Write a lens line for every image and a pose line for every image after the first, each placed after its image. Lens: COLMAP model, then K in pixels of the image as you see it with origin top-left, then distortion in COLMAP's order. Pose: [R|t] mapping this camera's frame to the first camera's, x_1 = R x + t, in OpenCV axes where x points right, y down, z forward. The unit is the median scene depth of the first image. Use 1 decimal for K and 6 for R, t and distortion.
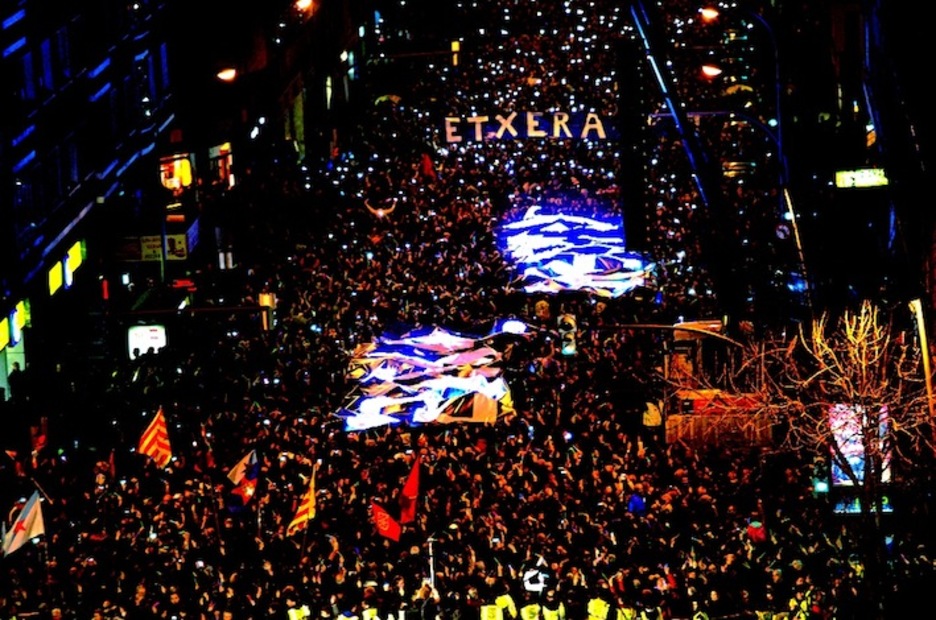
lens RADIAL K [[4685.6, 0, 468.0], [0, 4685.6, 310.0], [0, 0, 1]] dist [1.898932, 3.569489]
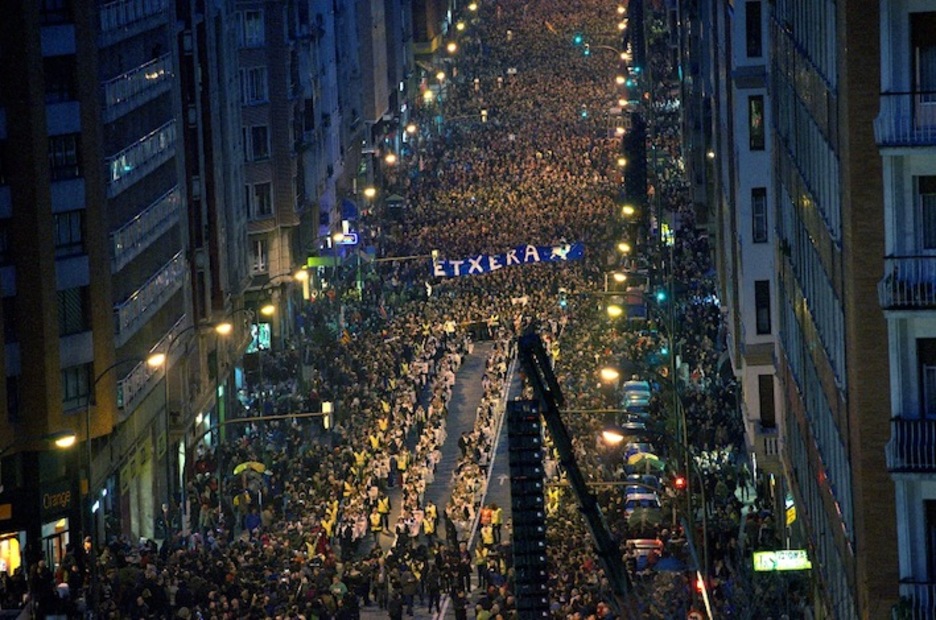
lens RADIAL K [[5969.8, 0, 468.0], [0, 5969.8, 310.0], [0, 0, 1]] dist [3.627309, 0.481270]
pose [[0.999640, 0.000584, 0.026836, -0.049364], [0.001602, 0.996683, -0.081371, 0.142942], [-0.026795, 0.081384, 0.996323, -1.045083]]
